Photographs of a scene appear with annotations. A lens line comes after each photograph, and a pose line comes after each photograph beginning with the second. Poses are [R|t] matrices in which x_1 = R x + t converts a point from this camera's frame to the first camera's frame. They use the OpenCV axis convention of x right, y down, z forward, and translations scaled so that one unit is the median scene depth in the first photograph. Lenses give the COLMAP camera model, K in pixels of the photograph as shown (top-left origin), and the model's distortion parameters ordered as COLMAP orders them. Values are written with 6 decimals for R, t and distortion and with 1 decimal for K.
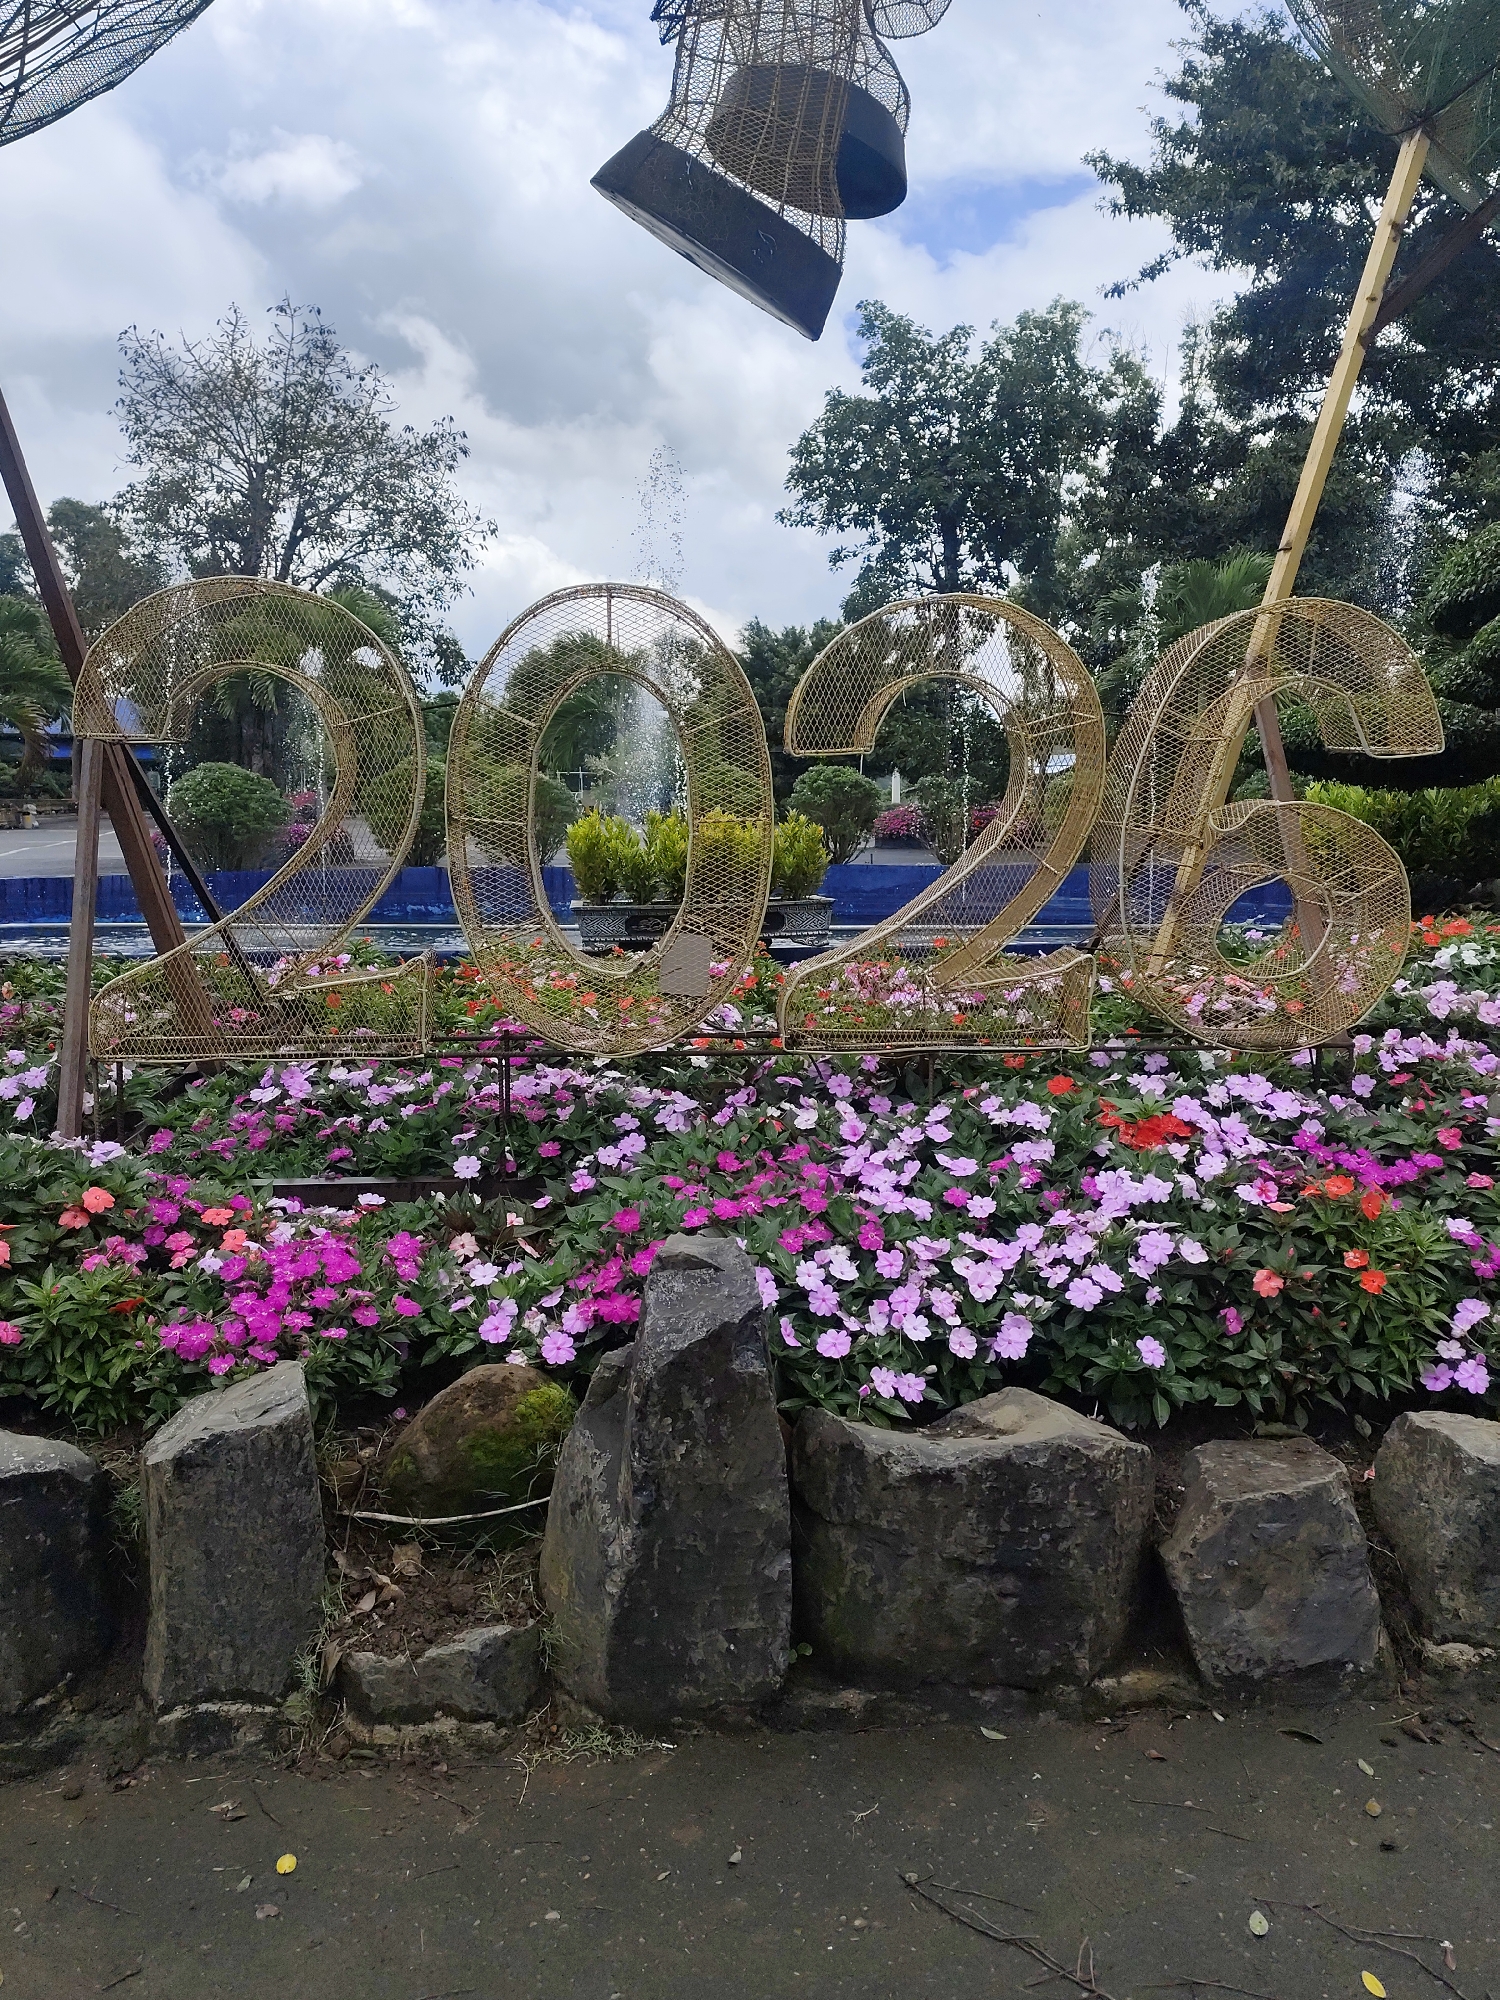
lens RADIAL K [[1743.5, 0, 755.4], [0, 1743.5, 1008.7], [0, 0, 1]] dist [0.041863, -0.046956]
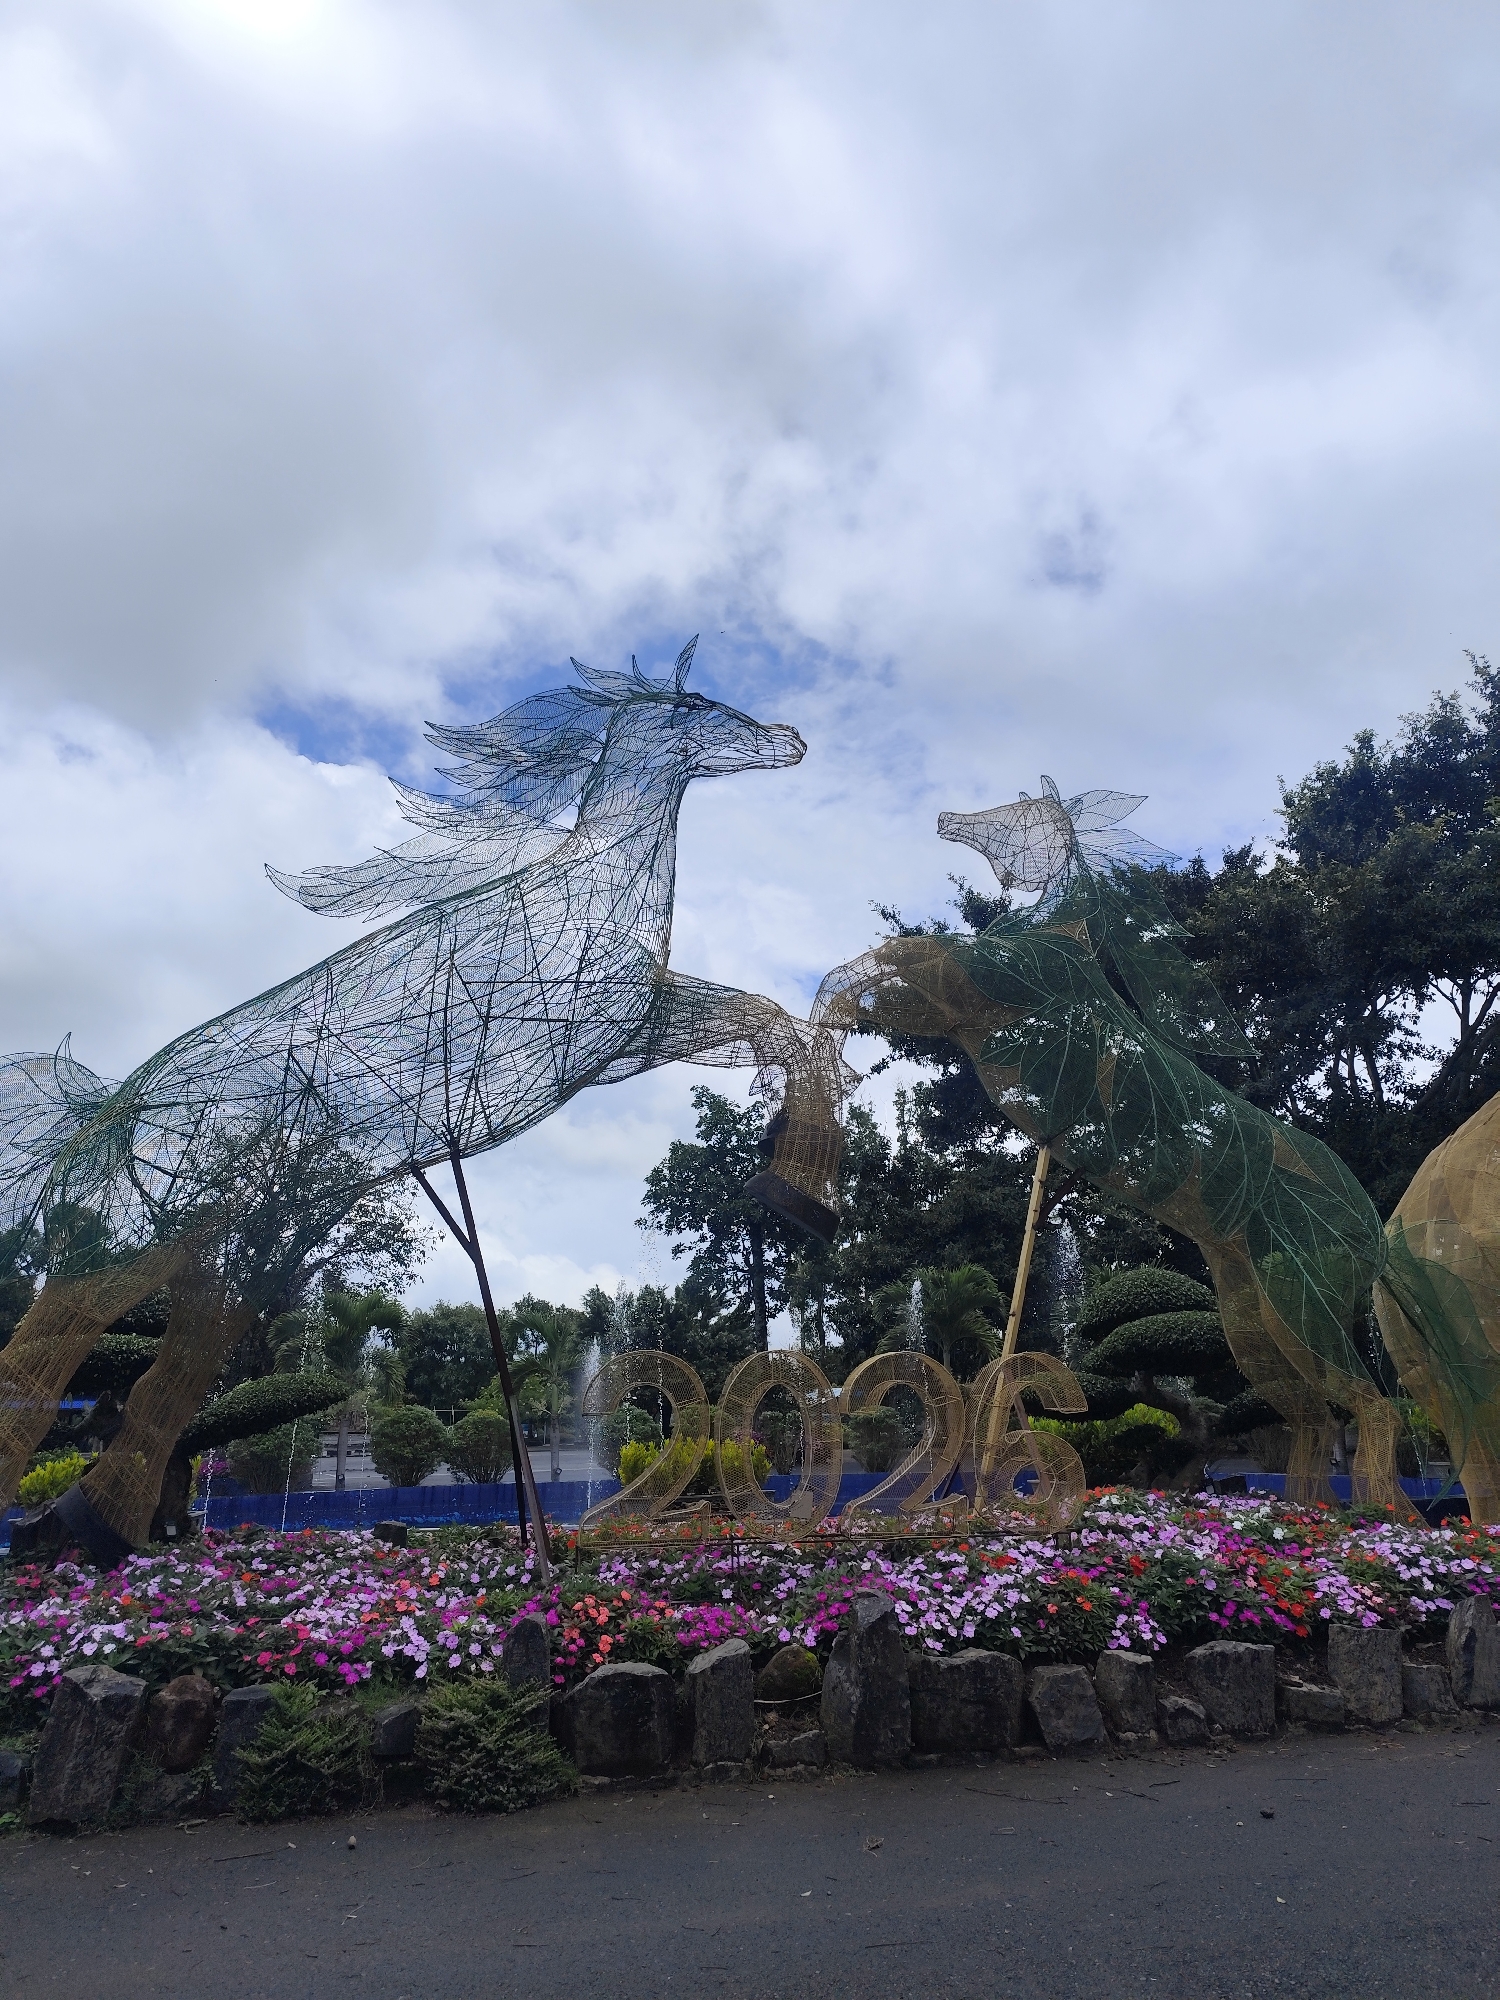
lens RADIAL K [[1474.8, 0, 708.9], [0, 1474.8, 977.9], [0, 0, 1]] dist [0.028379, -0.039591]
pose [[0.993517, 0.015451, 0.112632, -0.073706], [0.031002, 0.916352, -0.399171, 0.021497], [-0.109379, 0.400074, 0.909932, -0.207242]]
